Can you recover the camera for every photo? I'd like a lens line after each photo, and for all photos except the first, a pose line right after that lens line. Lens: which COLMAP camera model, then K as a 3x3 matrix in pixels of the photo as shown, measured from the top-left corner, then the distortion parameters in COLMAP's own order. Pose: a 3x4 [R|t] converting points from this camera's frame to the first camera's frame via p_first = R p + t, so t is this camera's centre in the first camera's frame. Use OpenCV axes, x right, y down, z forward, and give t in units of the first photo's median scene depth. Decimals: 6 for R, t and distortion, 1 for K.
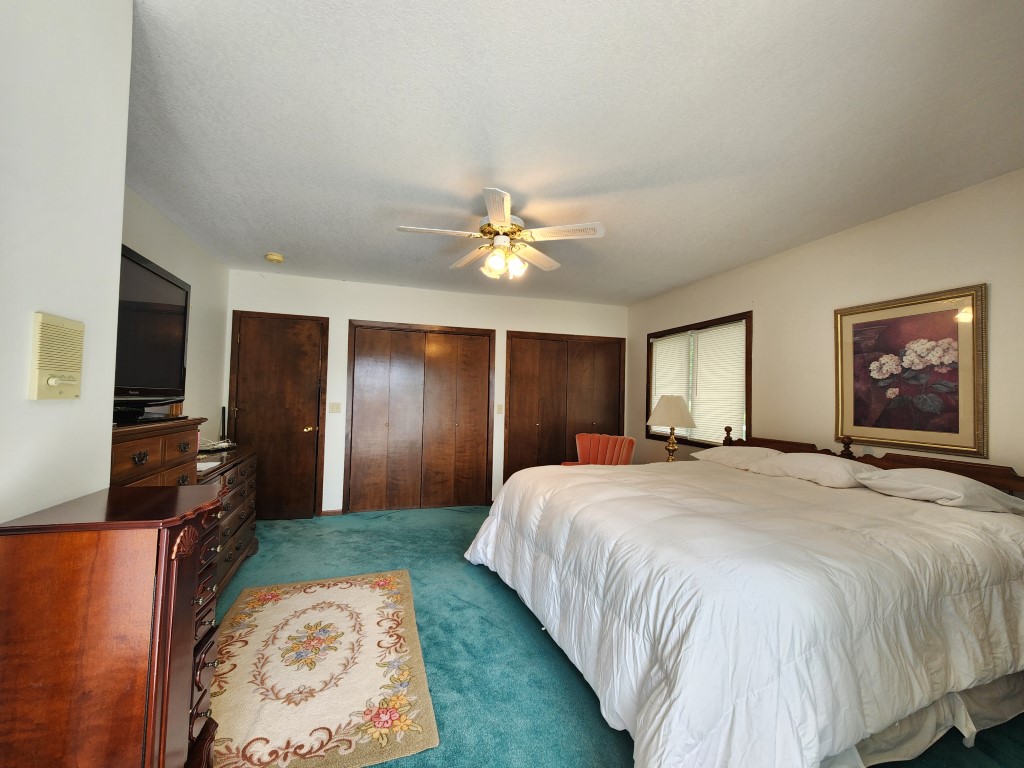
lens RADIAL K [[415.0, 0, 512.0], [0, 415.0, 384.0], [0, 0, 1]] dist [0.000091, -0.000353]
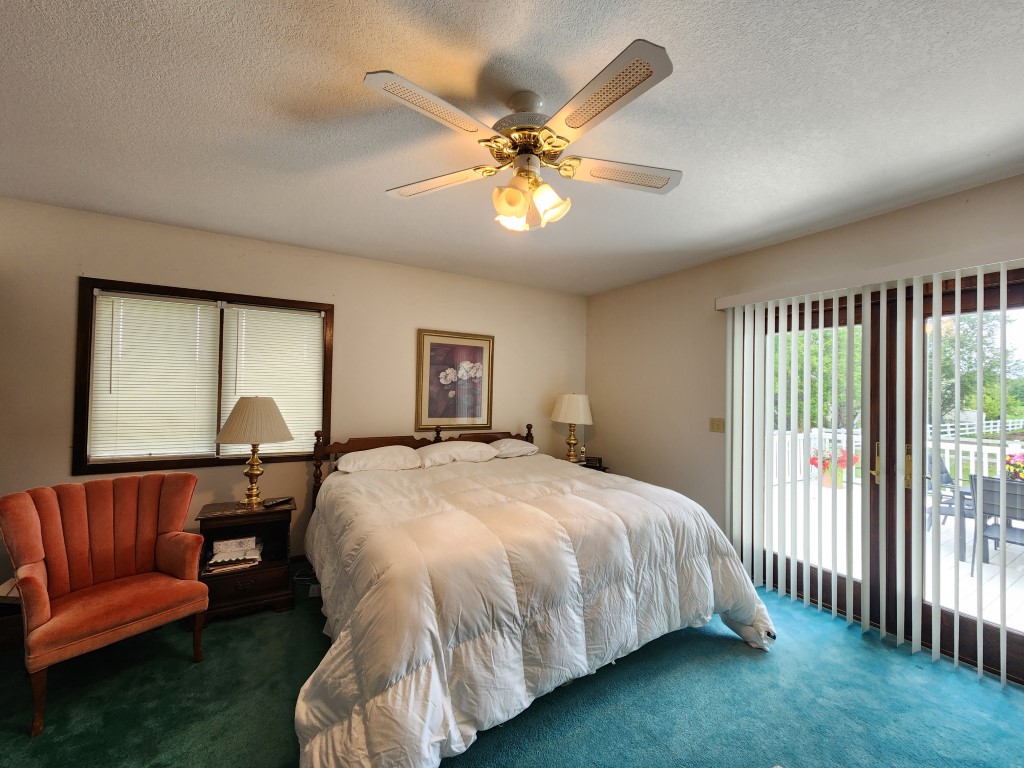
lens RADIAL K [[415.0, 0, 512.0], [0, 415.0, 384.0], [0, 0, 1]] dist [0.000091, -0.000353]
pose [[-0.220780, -0.010450, 0.975268, -0.558307], [-0.051026, 0.998697, -0.000850, -0.022897], [-0.973988, -0.049951, -0.221025, 1.046939]]
